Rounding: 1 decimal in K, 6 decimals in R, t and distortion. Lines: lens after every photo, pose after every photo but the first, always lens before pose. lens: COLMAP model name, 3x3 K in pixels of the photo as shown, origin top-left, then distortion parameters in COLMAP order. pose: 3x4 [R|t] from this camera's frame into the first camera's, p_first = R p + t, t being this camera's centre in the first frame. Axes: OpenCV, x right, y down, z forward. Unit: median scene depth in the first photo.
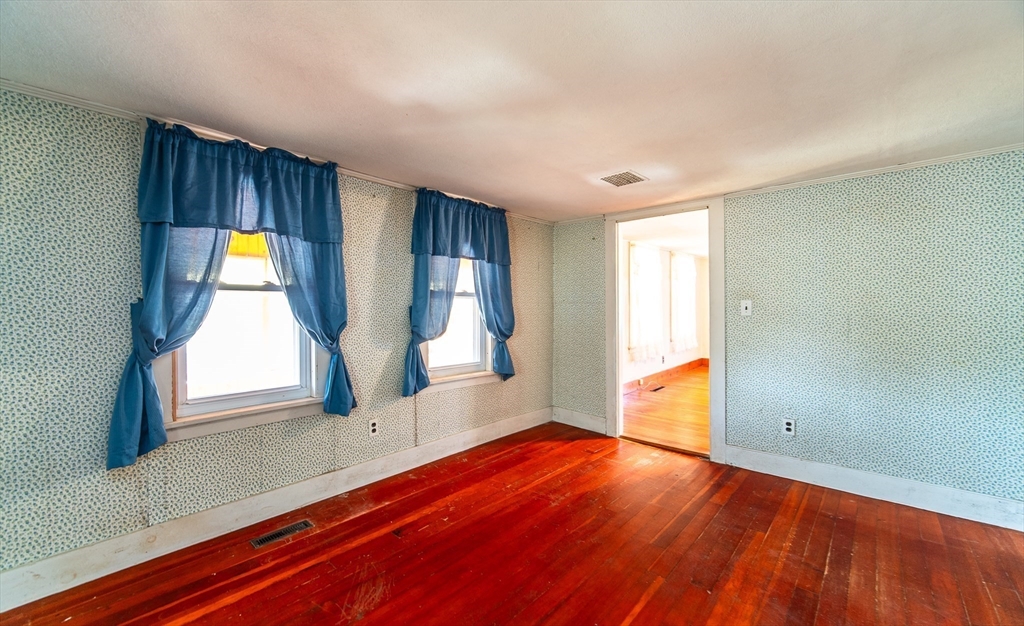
lens RADIAL K [[417.0, 0, 495.2], [0, 417.0, 315.3], [0, 0, 1]] dist [0.000401, 0.000145]
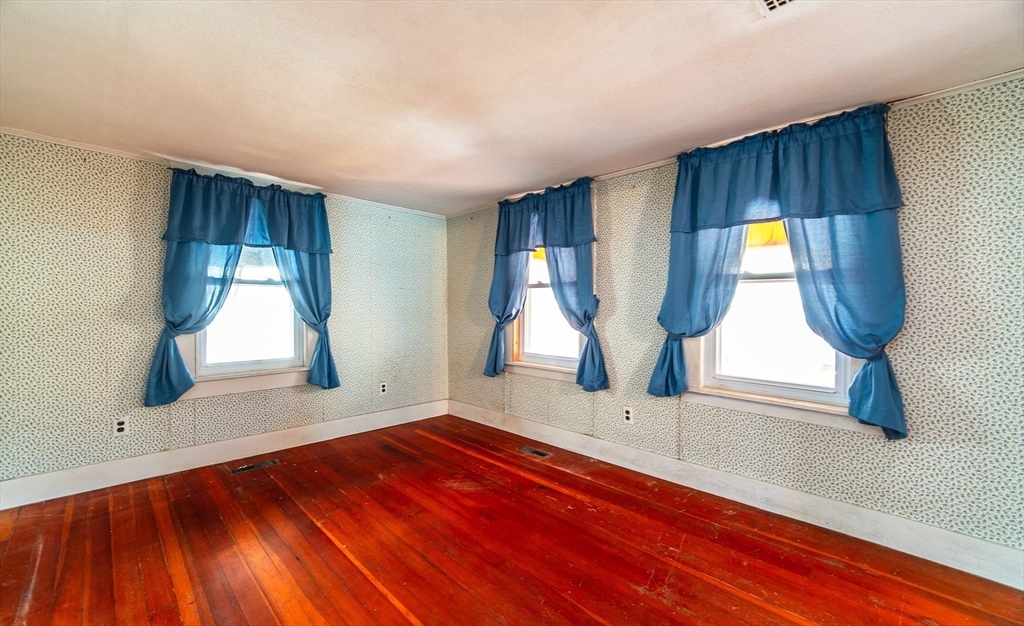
lens RADIAL K [[417.0, 0, 495.2], [0, 417.0, 315.3], [0, 0, 1]] dist [0.000401, 0.000145]
pose [[-0.063062, 0.032159, -0.997491, 0.772206], [-0.011846, 0.999386, 0.032969, -0.006455], [0.997939, 0.013895, -0.062643, 0.764882]]
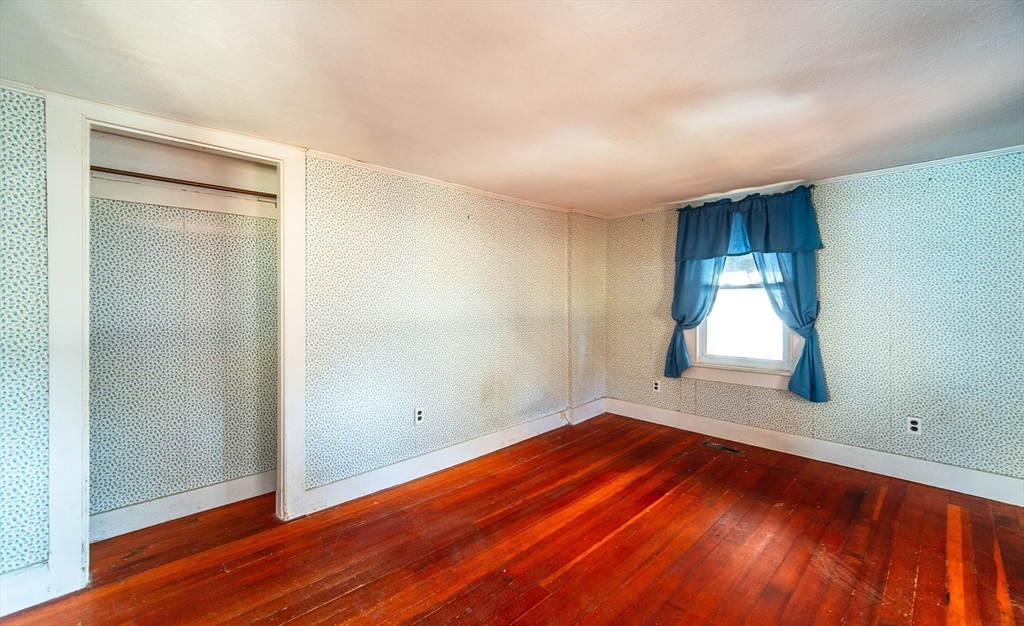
lens RADIAL K [[405.8, 0, 512.0], [0, 405.8, 313.0], [0, 0, 1]] dist [-0.000835, -0.000058]
pose [[-0.997986, 0.005550, 0.063197, 0.282538], [0.007260, 0.999613, 0.026848, -0.010032], [-0.063023, 0.027252, -0.997640, 1.324849]]
